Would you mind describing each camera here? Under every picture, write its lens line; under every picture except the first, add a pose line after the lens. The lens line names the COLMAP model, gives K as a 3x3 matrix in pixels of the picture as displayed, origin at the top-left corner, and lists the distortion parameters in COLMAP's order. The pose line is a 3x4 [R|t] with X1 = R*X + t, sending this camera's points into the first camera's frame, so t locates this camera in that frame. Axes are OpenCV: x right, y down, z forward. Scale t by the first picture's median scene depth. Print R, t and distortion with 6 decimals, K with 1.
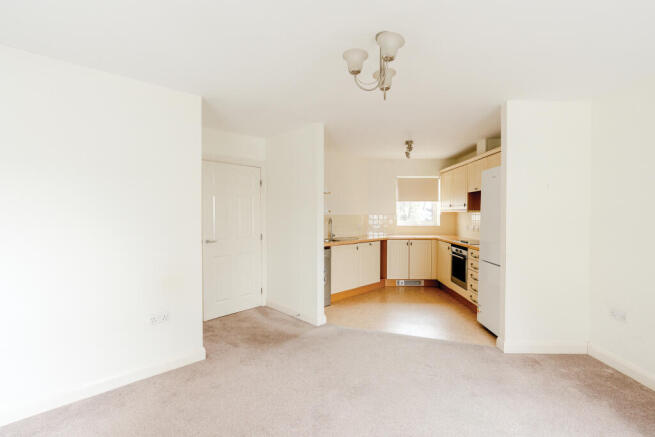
lens RADIAL K [[298.2, 0, 330.0], [0, 298.2, 219.0], [0, 0, 1]] dist [-0.005479, -0.000119]
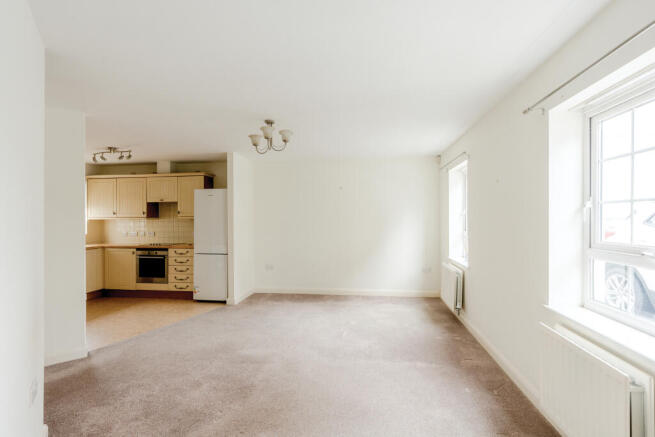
lens RADIAL K [[298.2, 0, 330.0], [0, 298.2, 219.0], [0, 0, 1]] dist [-0.005479, -0.000119]
pose [[0.110197, 0.002079, 0.993908, -0.571011], [0.026831, 0.999627, -0.005066, -0.000350], [-0.993548, 0.027226, 0.110100, 0.163482]]
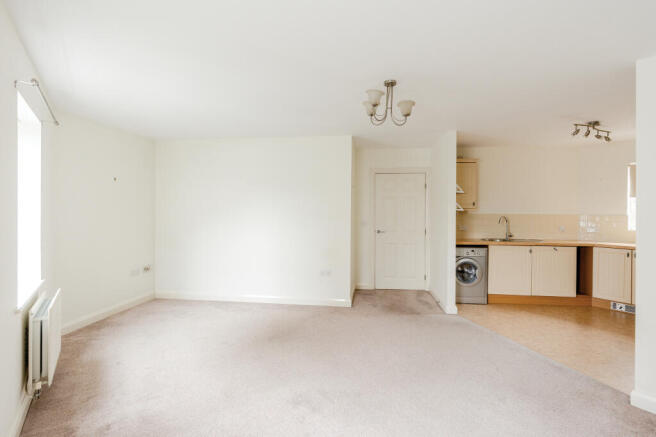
lens RADIAL K [[305.2, 0, 343.2], [0, 305.2, 210.8], [0, 0, 1]] dist [0.002043, 0.000467]
pose [[0.642789, 0.007408, -0.766008, 0.419638], [-0.023602, 0.999670, -0.010138, -0.001489], [0.765680, 0.024596, 0.642751, -0.023483]]
